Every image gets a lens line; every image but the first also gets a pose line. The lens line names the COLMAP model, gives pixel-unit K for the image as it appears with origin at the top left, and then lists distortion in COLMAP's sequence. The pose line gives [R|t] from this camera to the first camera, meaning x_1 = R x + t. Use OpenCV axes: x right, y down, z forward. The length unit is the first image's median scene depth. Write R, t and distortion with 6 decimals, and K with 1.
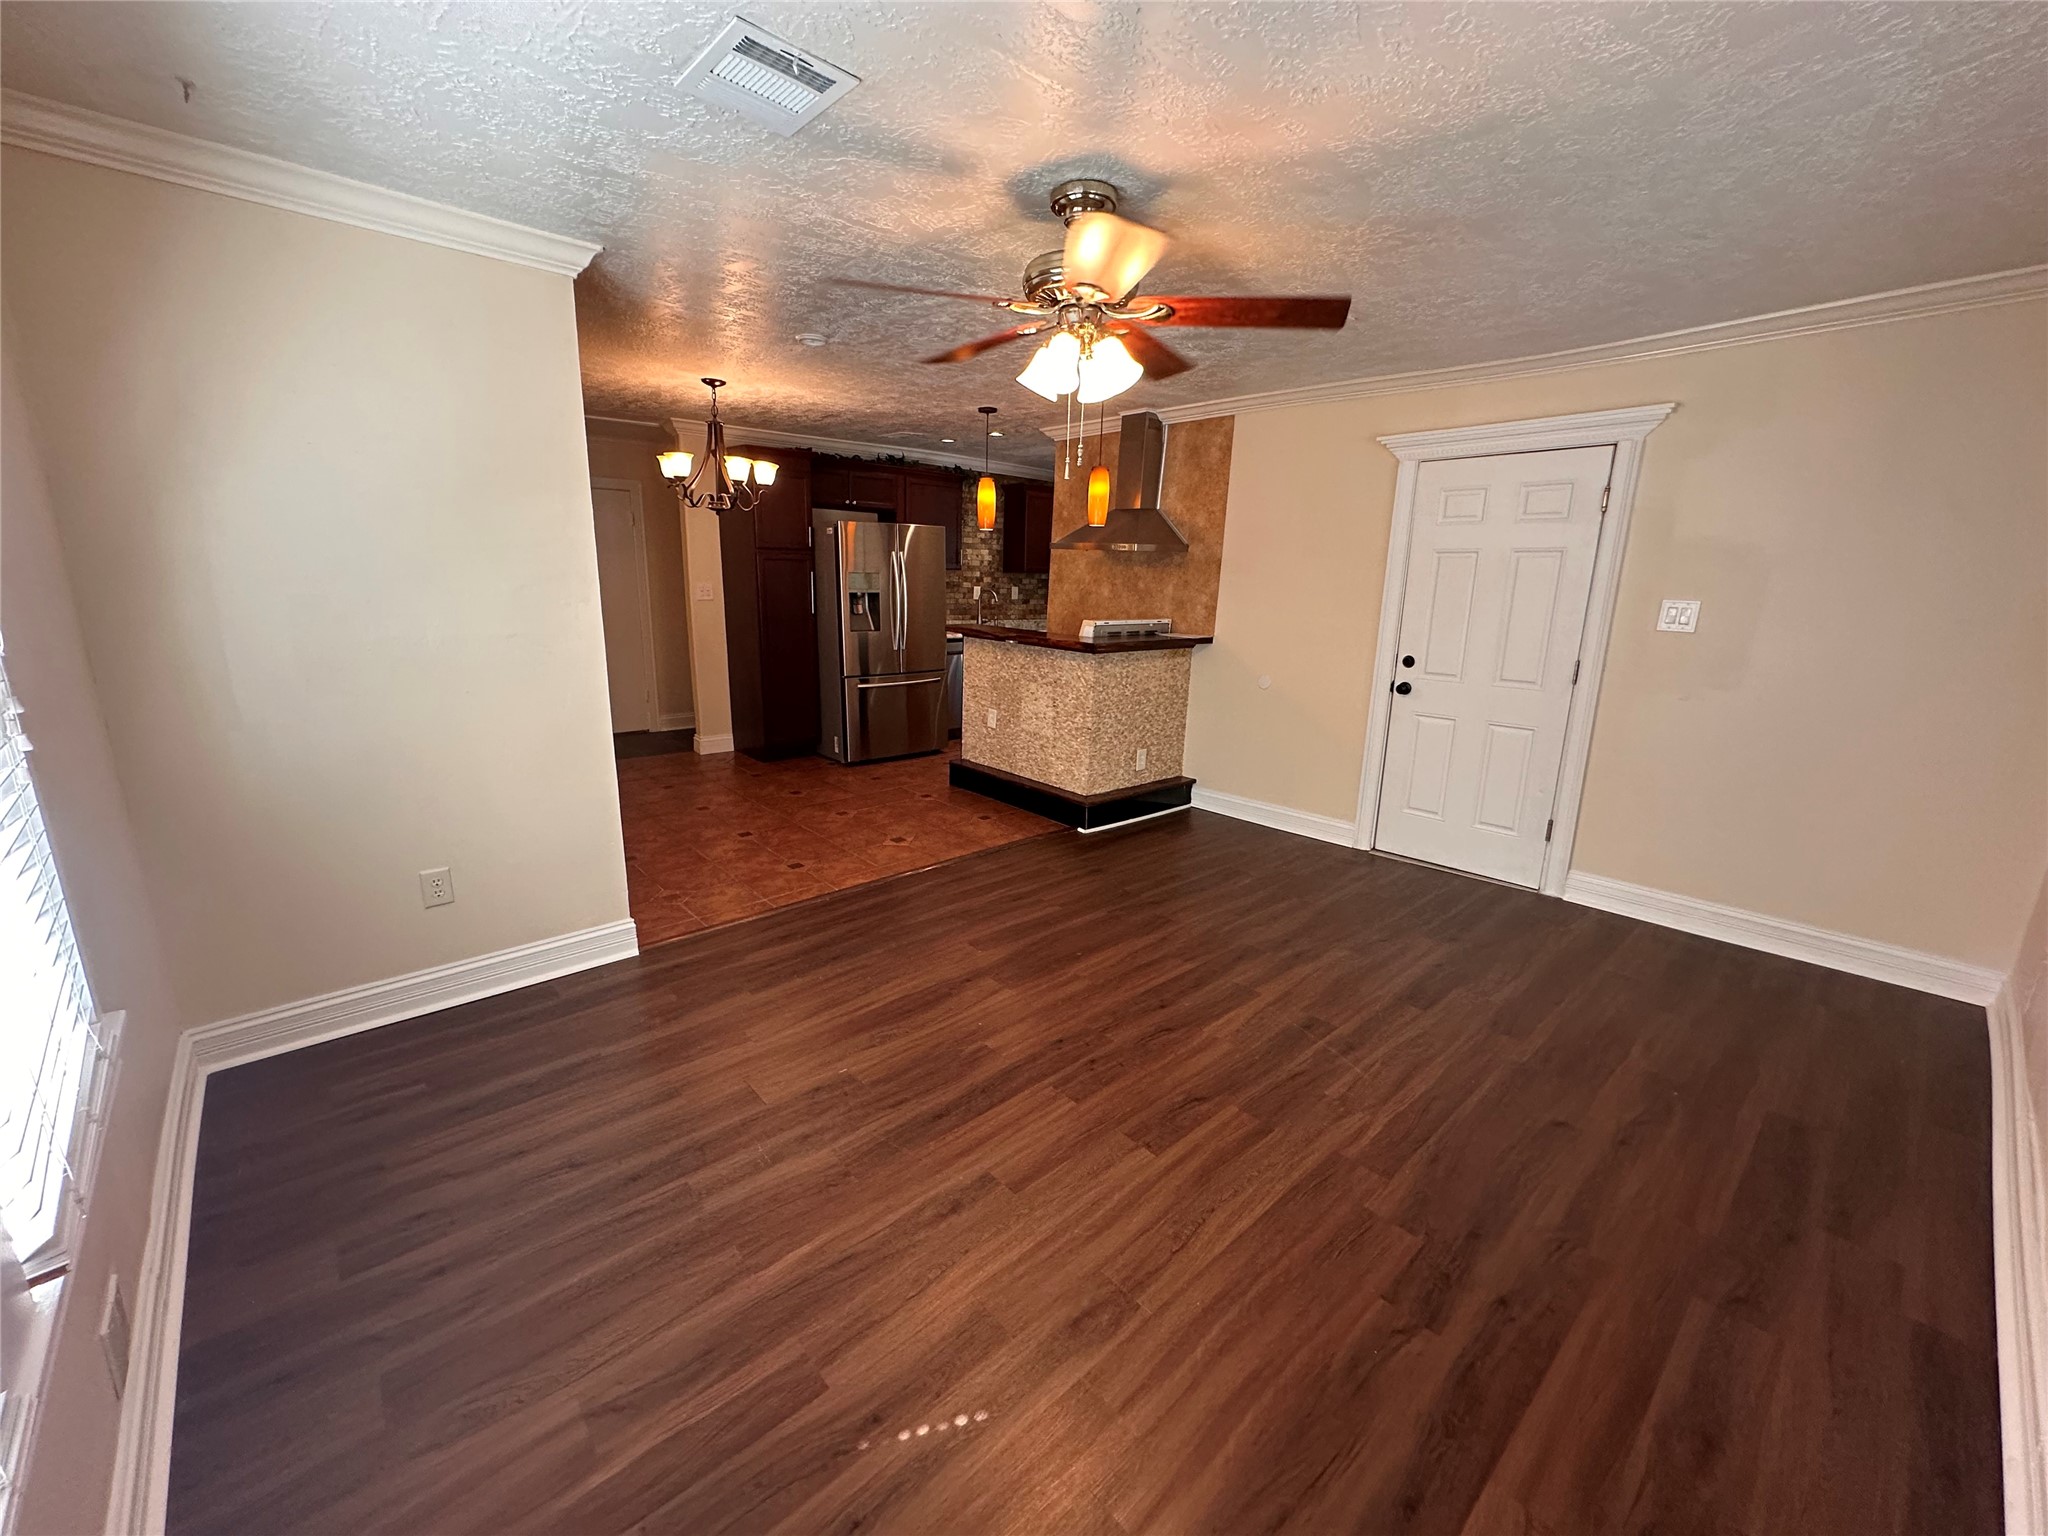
lens RADIAL K [[819.5, 0, 1022.5], [0, 819.5, 768.9], [0, 0, 1]] dist [-0.003244, 0.000983]
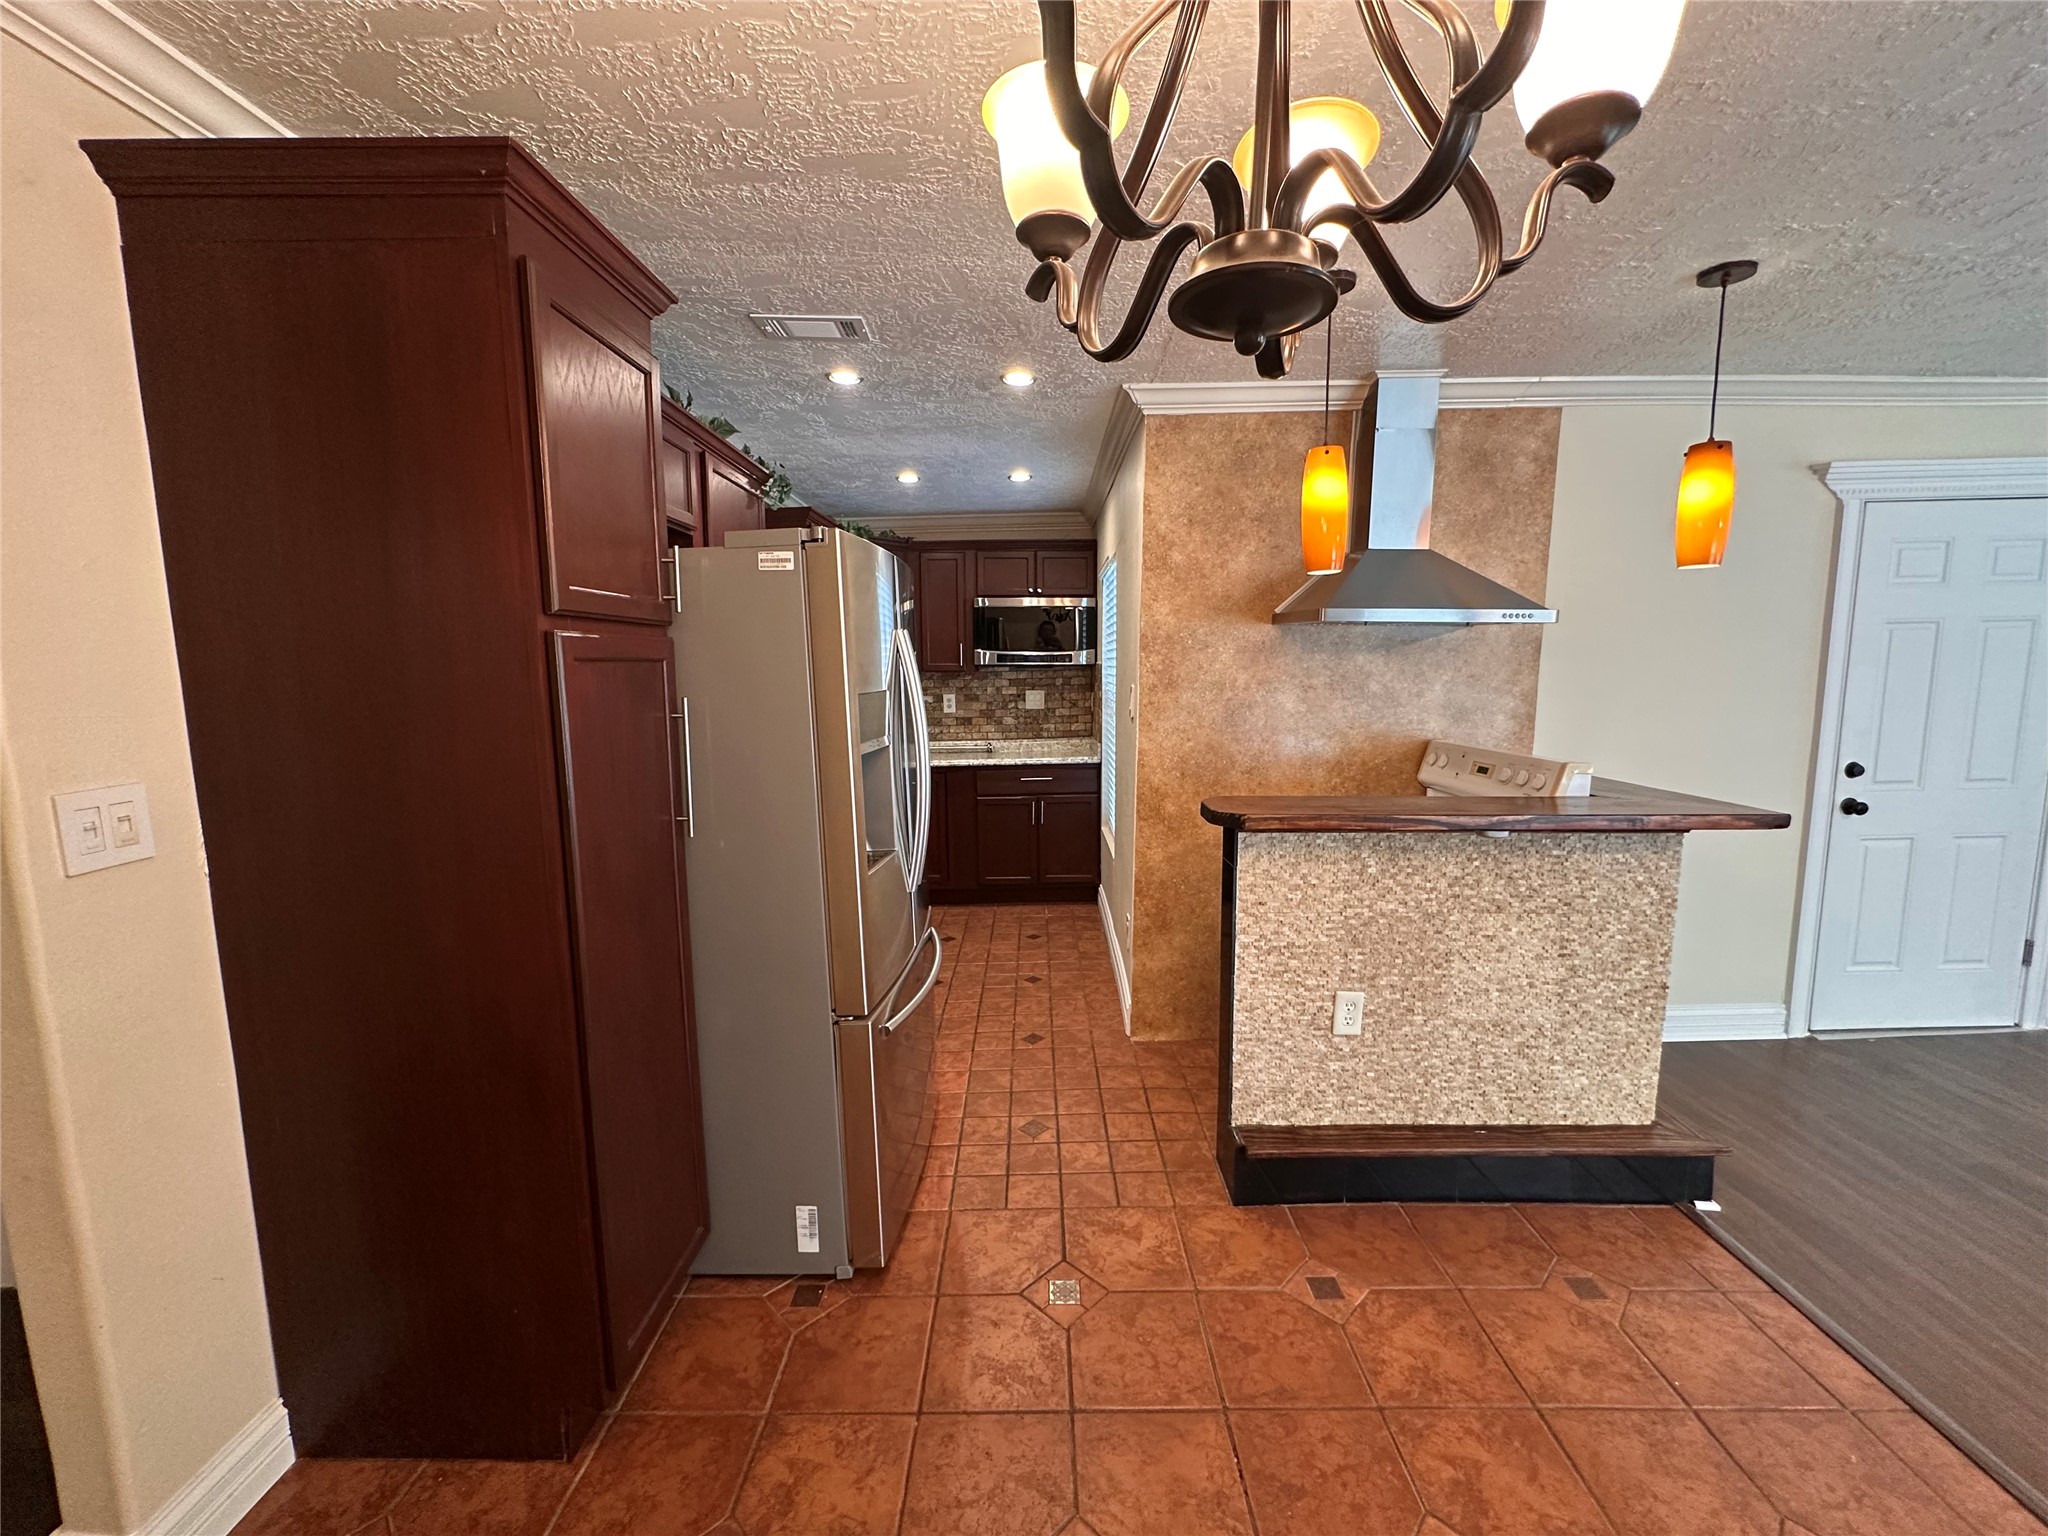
lens RADIAL K [[818.5, 0, 1022.7], [0, 818.5, 768.0], [0, 0, 1]] dist [-0.001255, 0.000505]
pose [[0.675264, -0.121612, 0.727482, -0.452334], [0.199295, 0.979710, -0.021213, -0.215244], [-0.710141, 0.159308, 0.685799, 0.832720]]
